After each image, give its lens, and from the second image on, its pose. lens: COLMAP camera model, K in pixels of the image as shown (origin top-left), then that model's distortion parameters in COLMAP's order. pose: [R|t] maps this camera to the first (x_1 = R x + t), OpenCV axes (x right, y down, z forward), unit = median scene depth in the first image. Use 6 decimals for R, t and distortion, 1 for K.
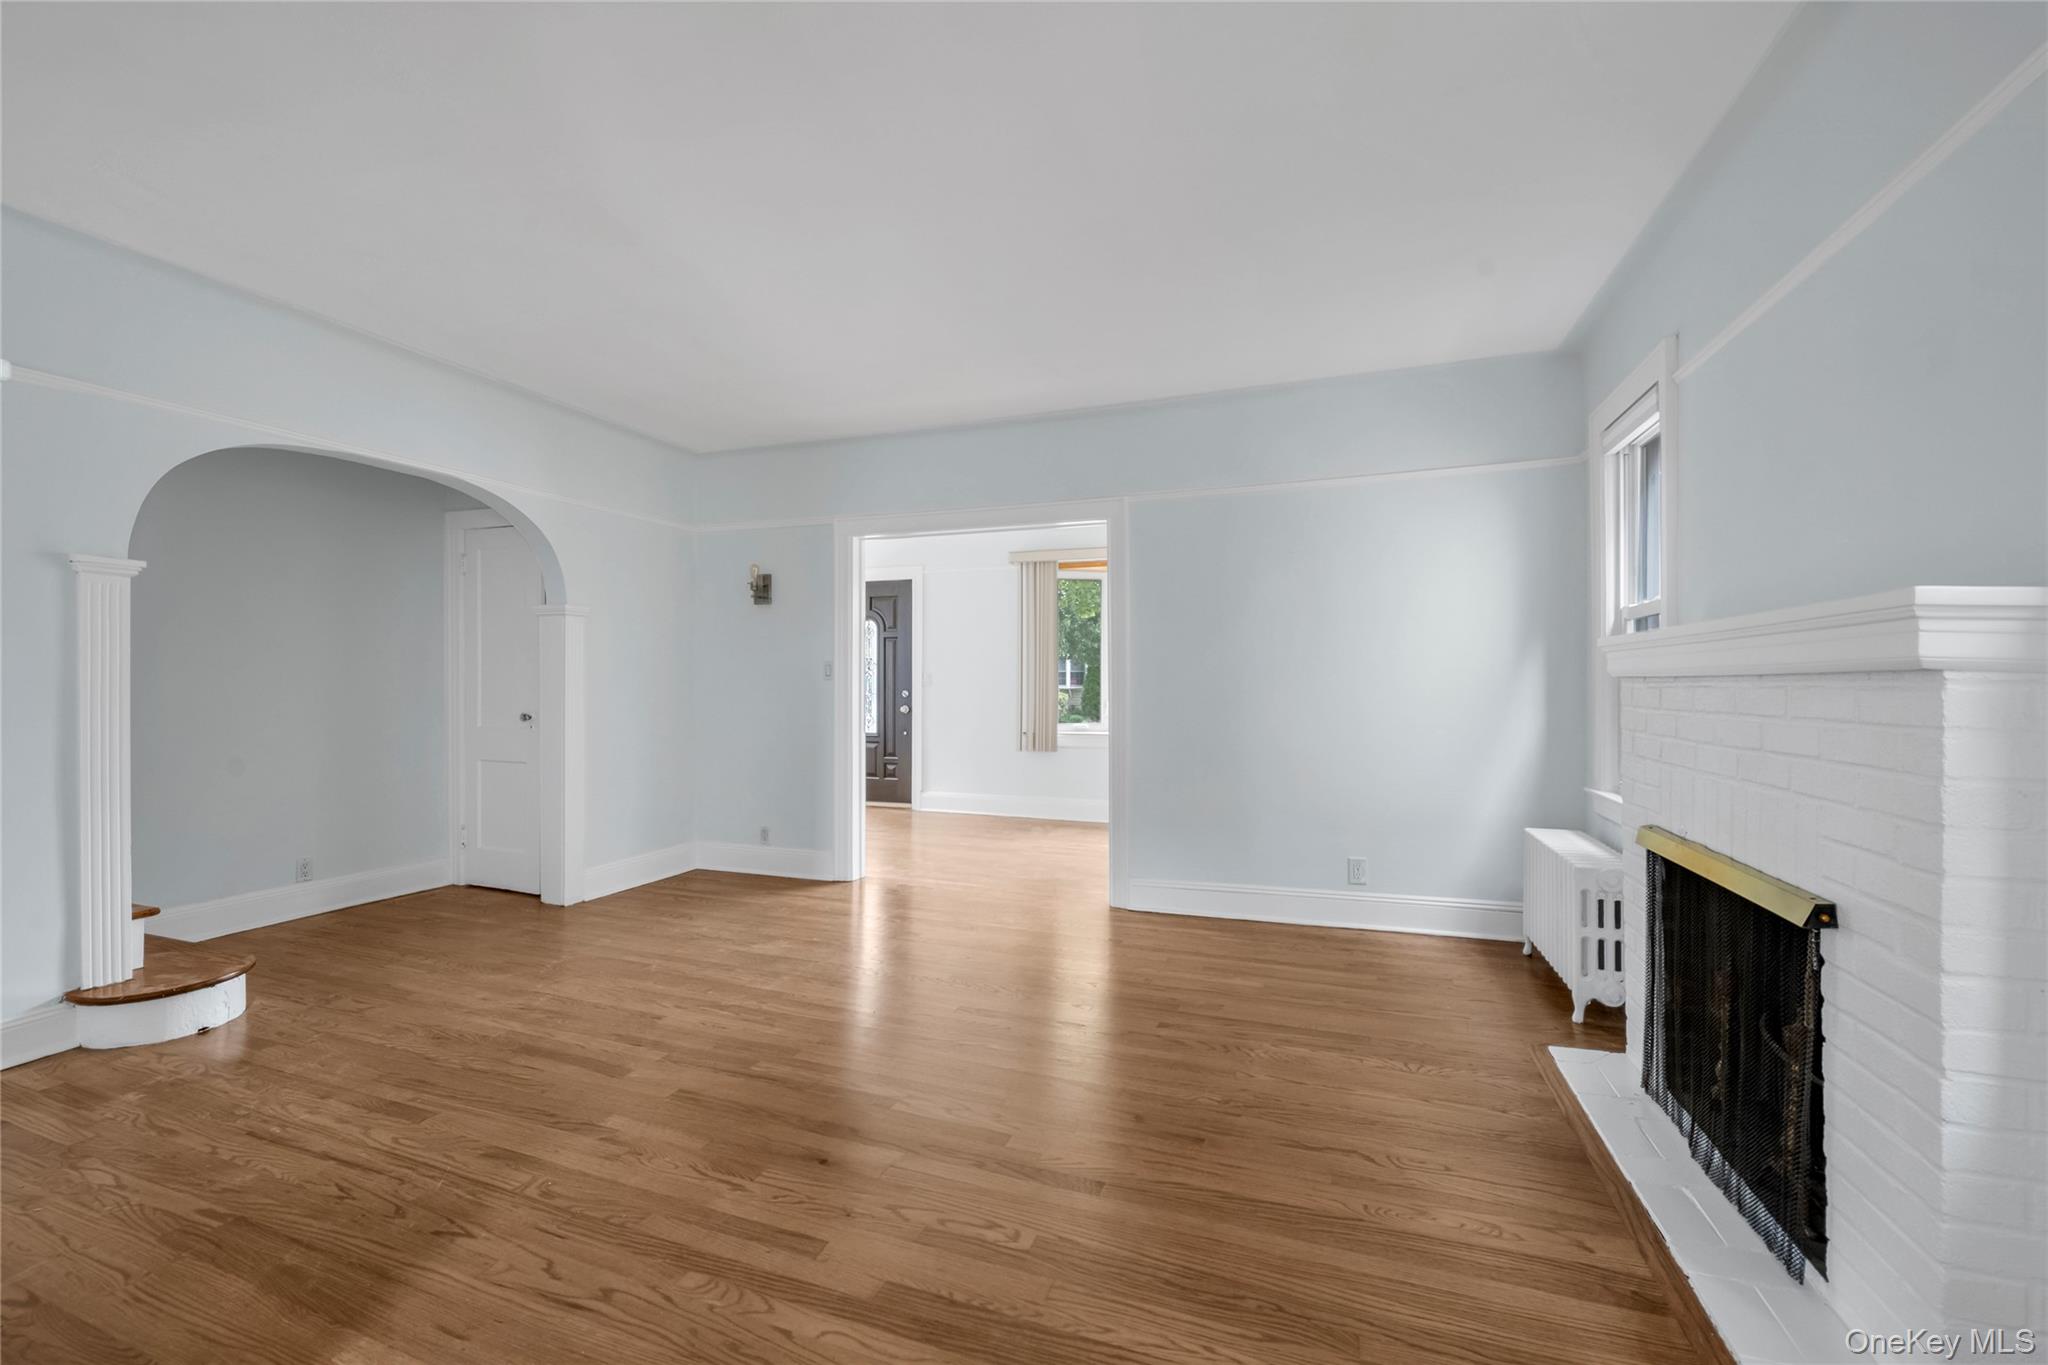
lens RADIAL K [[833.8, 0, 1027.9], [0, 833.8, 690.1], [0, 0, 1]] dist [-0.001947, -0.000474]
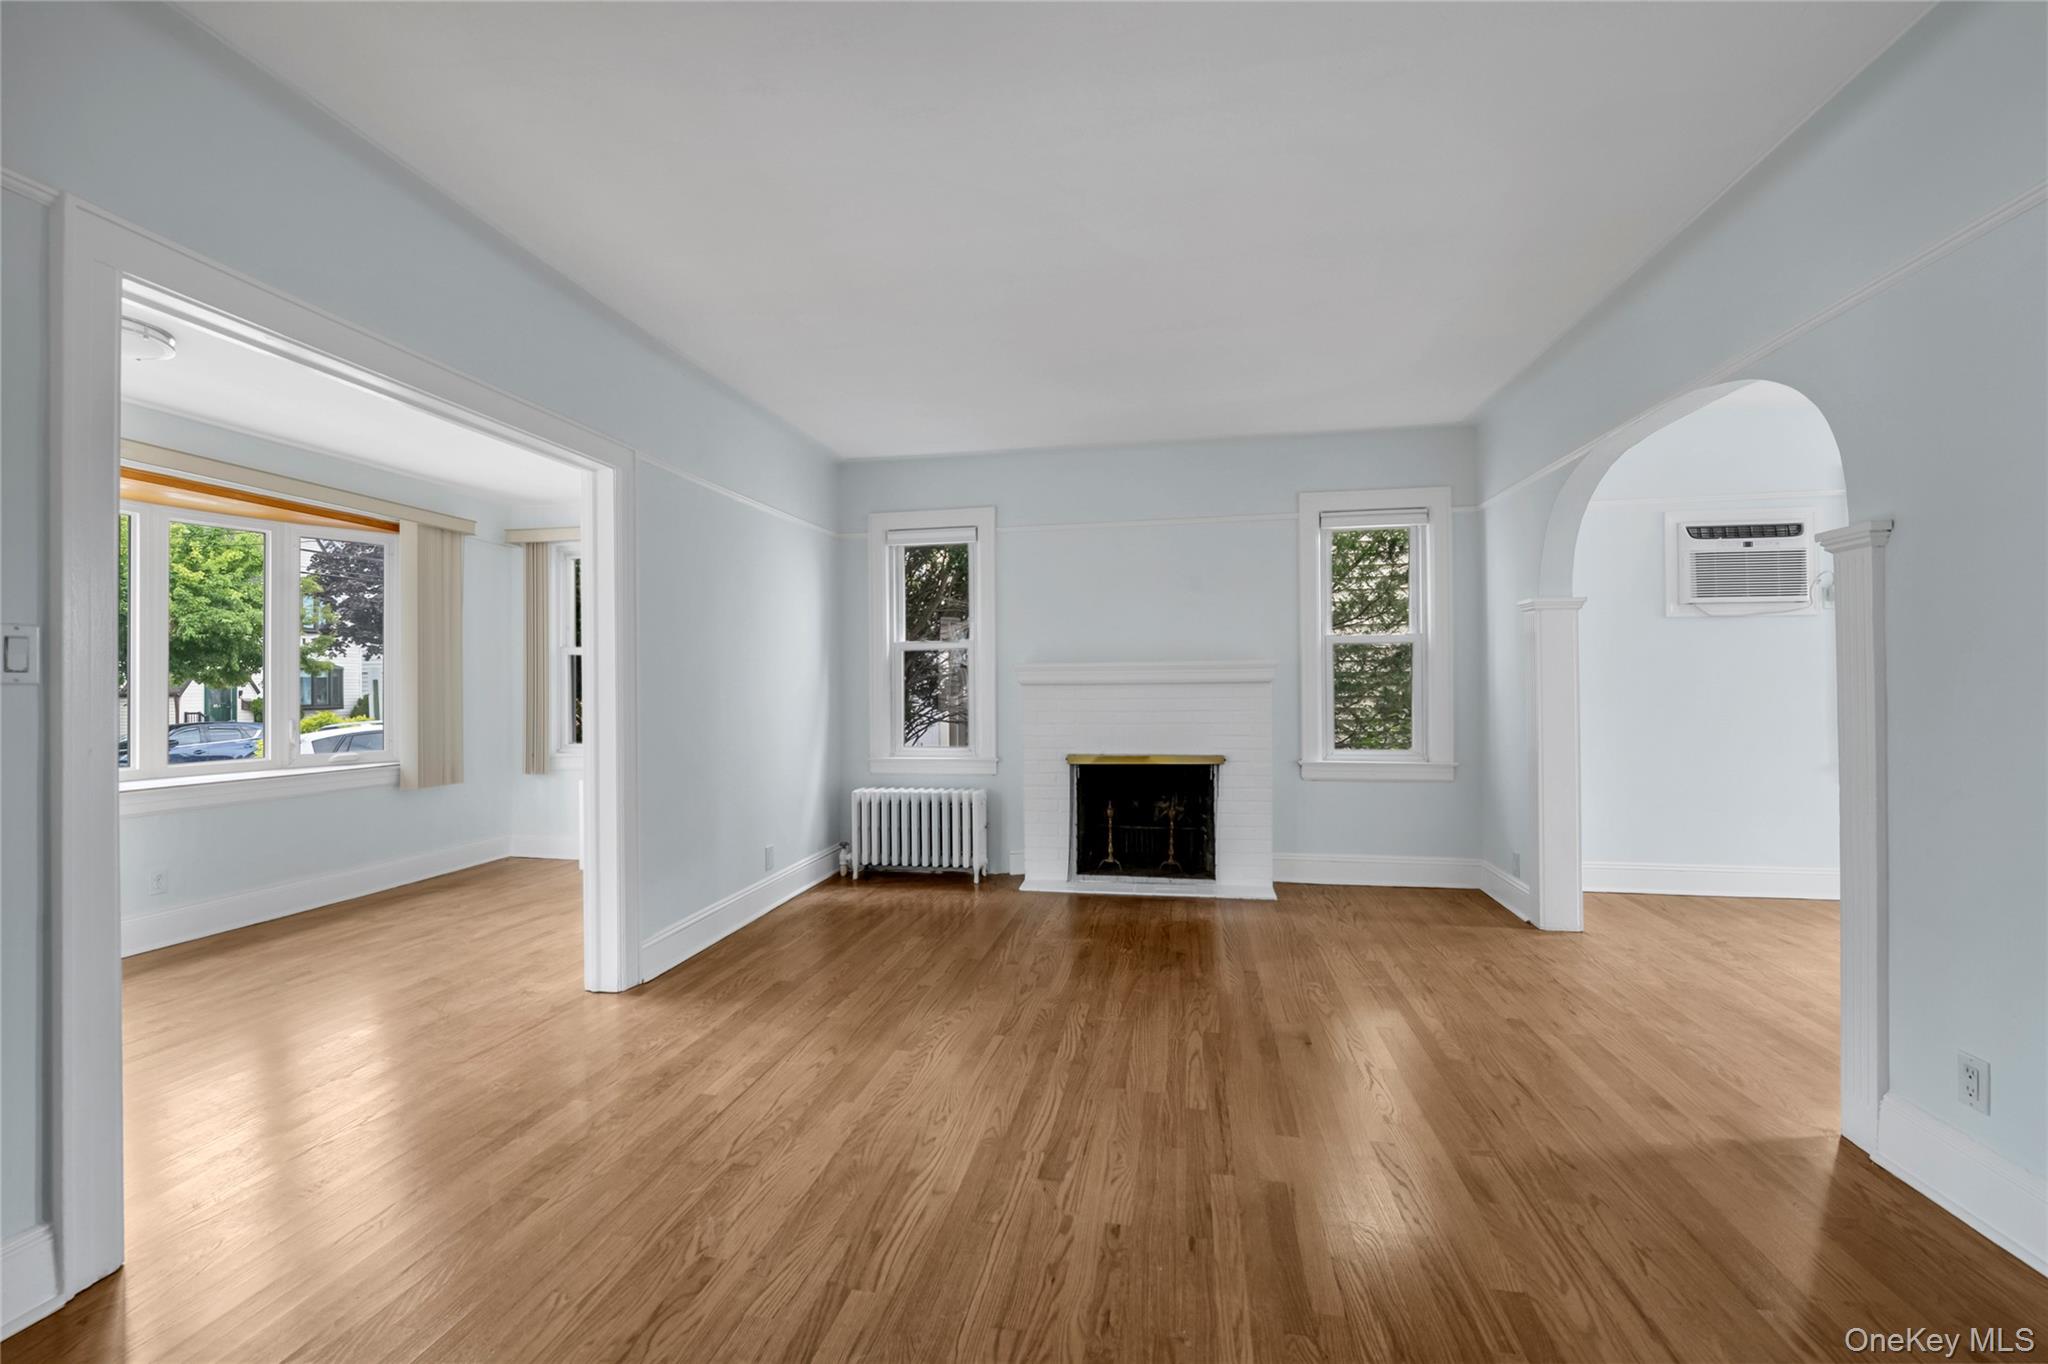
lens RADIAL K [[813.7, 0, 1015.2], [0, 813.7, 680.7], [0, 0, 1]] dist [-0.011259, -0.000098]
pose [[-0.150515, 0.012502, 0.988529, -1.061269], [0.017100, 0.999803, -0.010041, -0.005757], [-0.988460, 0.015392, -0.150699, 1.197204]]
